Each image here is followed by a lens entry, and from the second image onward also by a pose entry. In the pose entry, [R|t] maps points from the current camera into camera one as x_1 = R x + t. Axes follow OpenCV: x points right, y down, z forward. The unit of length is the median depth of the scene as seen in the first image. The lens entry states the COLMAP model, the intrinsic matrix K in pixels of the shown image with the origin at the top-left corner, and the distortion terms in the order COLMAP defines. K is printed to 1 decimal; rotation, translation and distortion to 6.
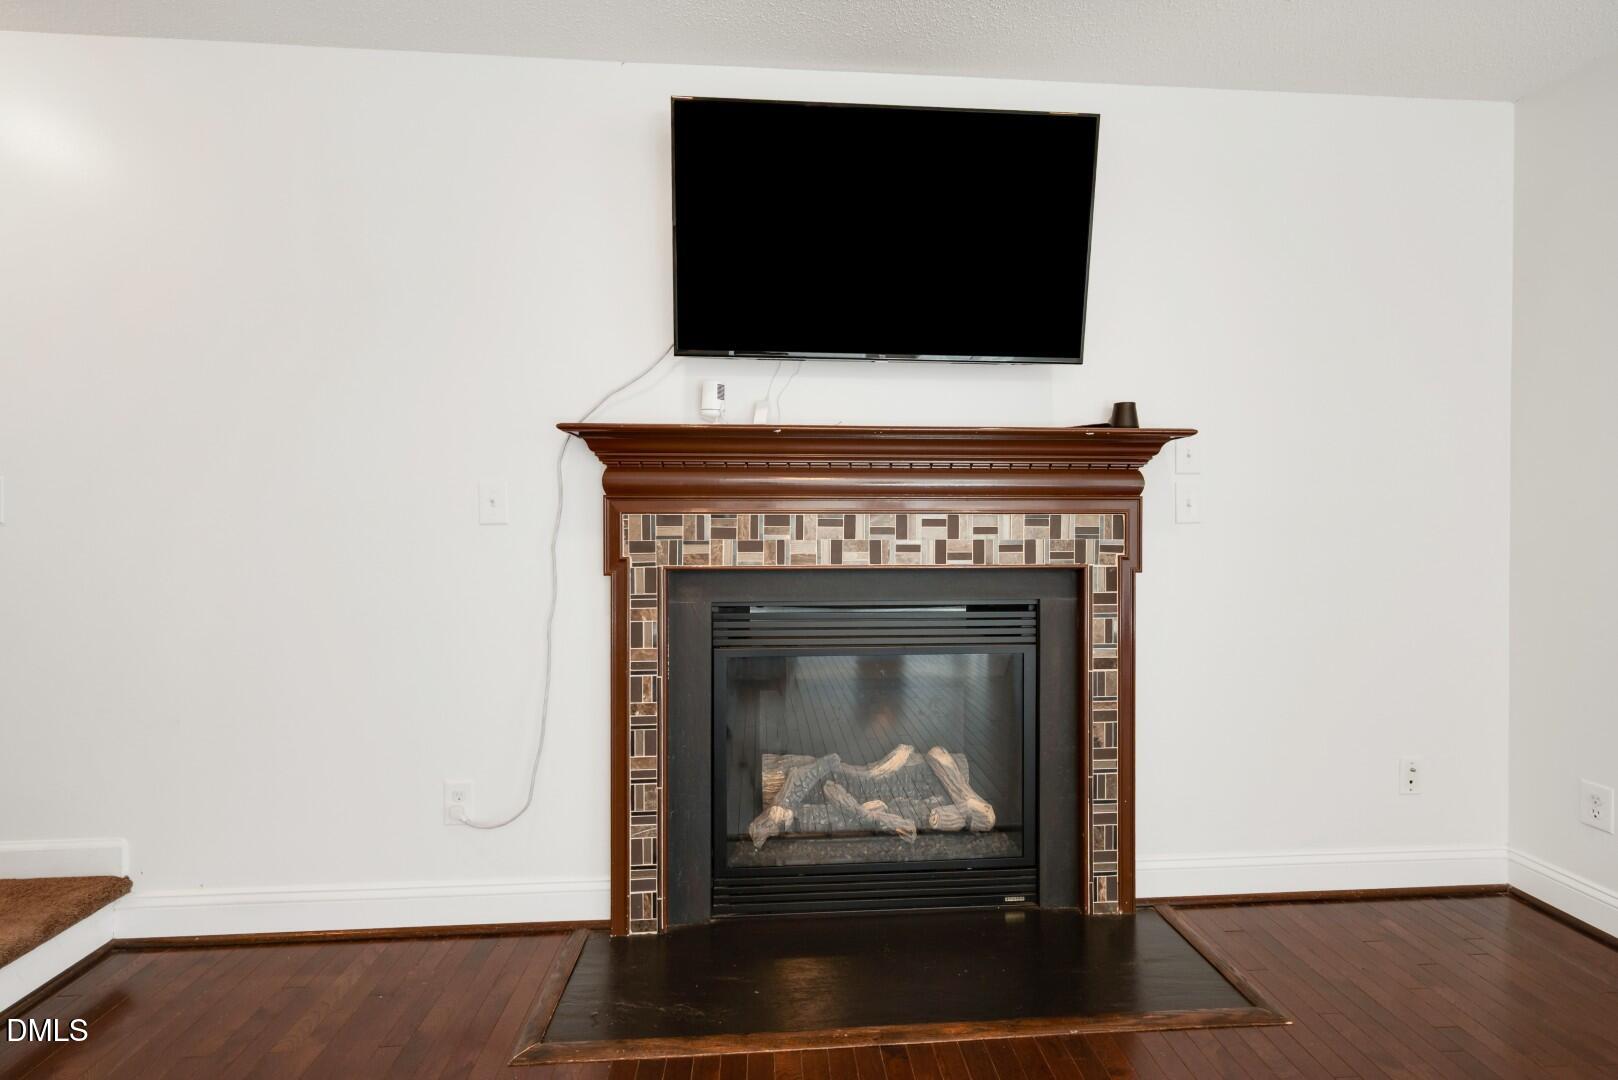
lens RADIAL K [[701.5, 0, 811.0], [0, 701.5, 514.4], [0, 0, 1]] dist [-0.001234, -0.000230]
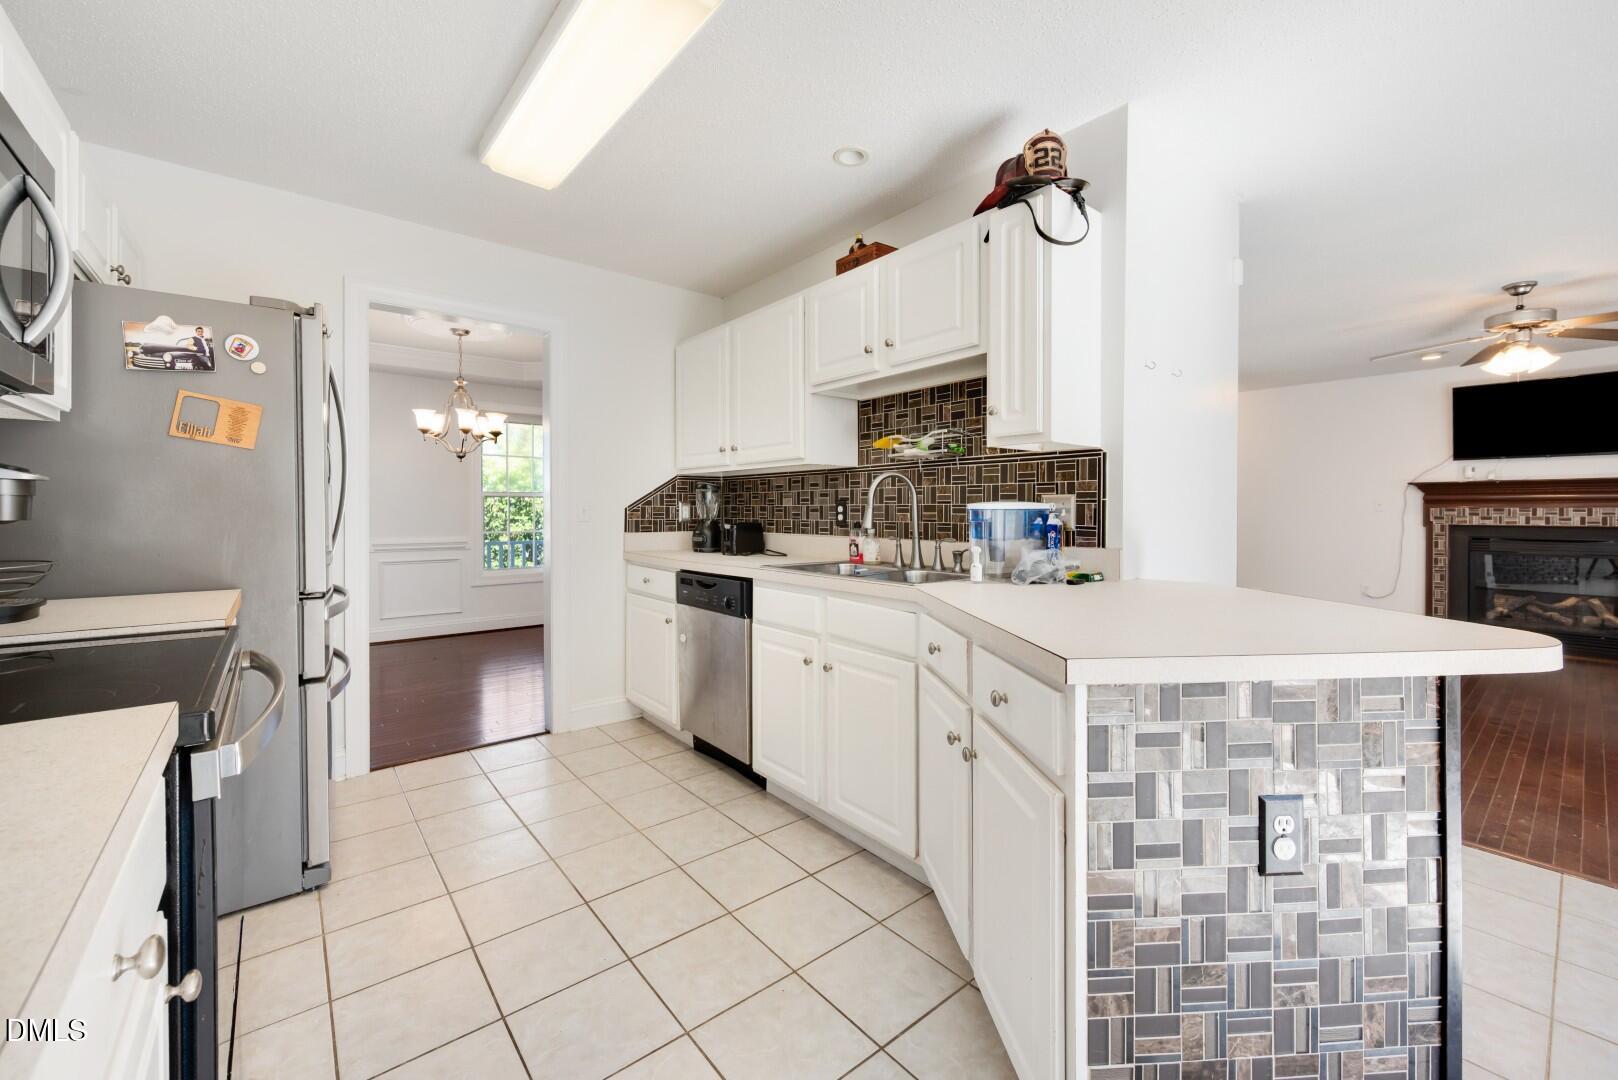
lens RADIAL K [[643.0, 0, 805.0], [0, 643.0, 517.2], [0, 0, 1]] dist [-0.001807, -0.000120]
pose [[0.575580, 0.007238, -0.817713, 0.507077], [0.005455, 0.999905, 0.012689, -0.012265], [0.817727, -0.011764, 0.575486, -3.146765]]
